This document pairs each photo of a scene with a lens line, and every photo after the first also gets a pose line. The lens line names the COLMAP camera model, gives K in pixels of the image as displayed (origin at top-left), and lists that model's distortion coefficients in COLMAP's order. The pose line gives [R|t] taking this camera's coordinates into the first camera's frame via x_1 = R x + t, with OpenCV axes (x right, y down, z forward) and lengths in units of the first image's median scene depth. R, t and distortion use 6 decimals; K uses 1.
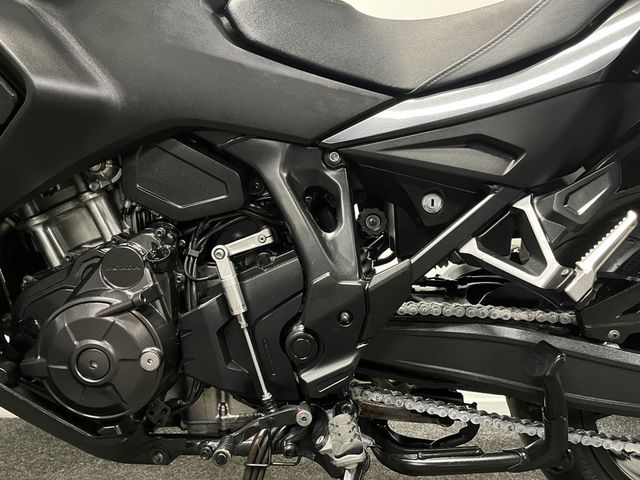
lens RADIAL K [[485.7, 0, 322.1], [0, 485.7, 248.3], [0, 0, 1]] dist [0.041205, -0.046330]
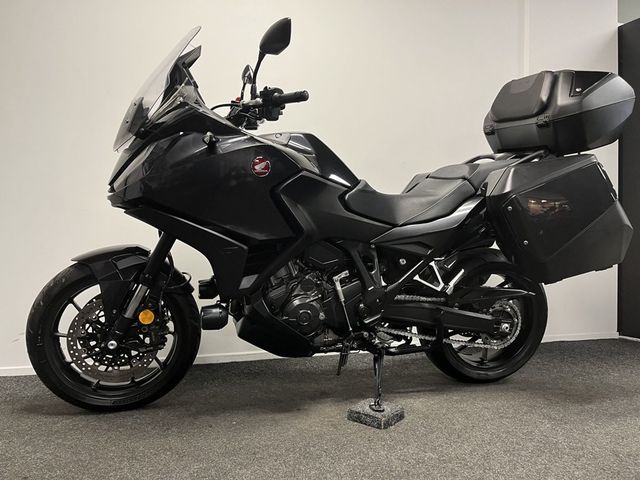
lens RADIAL K [[485.7, 0, 322.2], [0, 485.7, 240.8], [0, 0, 1]] dist [0.041205, -0.046330]
pose [[0.959062, 0.012682, 0.282911, -1.101420], [-0.014885, 0.999873, 0.005638, -0.233905], [-0.282804, -0.009619, 0.959130, -1.717771]]
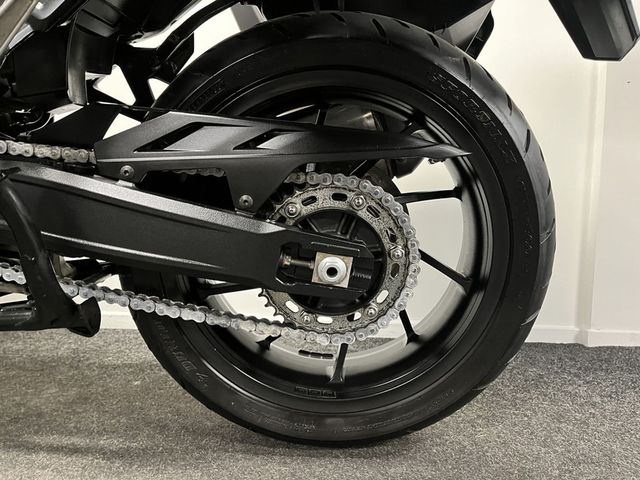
lens RADIAL K [[485.7, 0, 319.9], [0, 485.7, 232.9], [0, 0, 1]] dist [0.041205, -0.046330]
pose [[0.999053, 0.043367, 0.003491, 0.922735], [-0.043475, 0.998176, 0.041897, 0.230044], [-0.001668, -0.042009, 0.999116, 0.136972]]
